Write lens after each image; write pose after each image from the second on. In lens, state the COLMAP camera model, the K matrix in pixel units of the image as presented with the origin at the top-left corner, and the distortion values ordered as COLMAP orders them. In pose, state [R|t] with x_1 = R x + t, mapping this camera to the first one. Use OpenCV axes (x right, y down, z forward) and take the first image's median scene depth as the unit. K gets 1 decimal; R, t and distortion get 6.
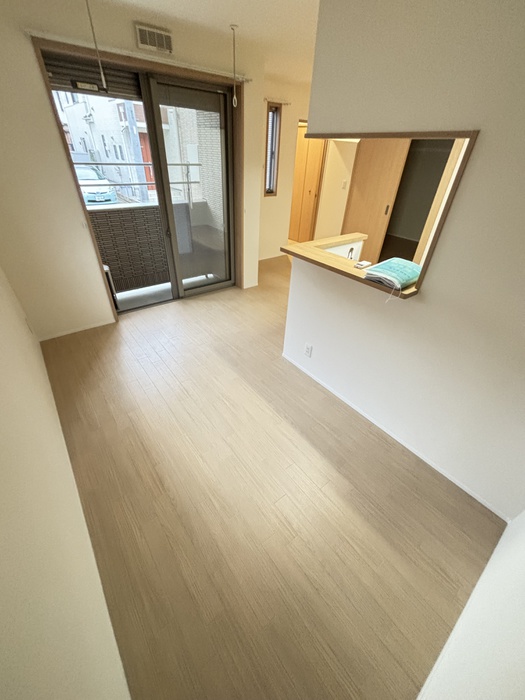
lens RADIAL K [[281.9, 0, 262.7], [0, 281.9, 349.5], [0, 0, 1]] dist [0.001959, -0.001303]
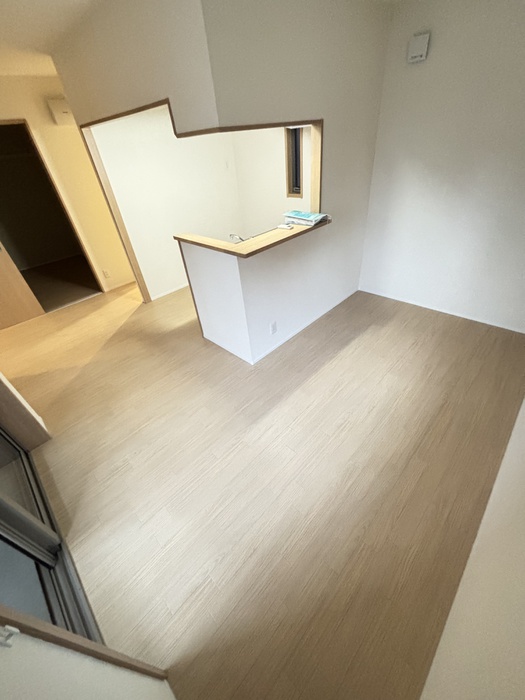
lens RADIAL K [[281.9, 0, 264.1], [0, 281.9, 350.5], [0, 0, 1]] dist [0.001959, -0.001303]
pose [[-0.138469, -0.616159, 0.775354, -0.819876], [0.636557, 0.544387, 0.546296, -0.637993], [-0.758697, 0.569202, 0.316839, 0.829773]]
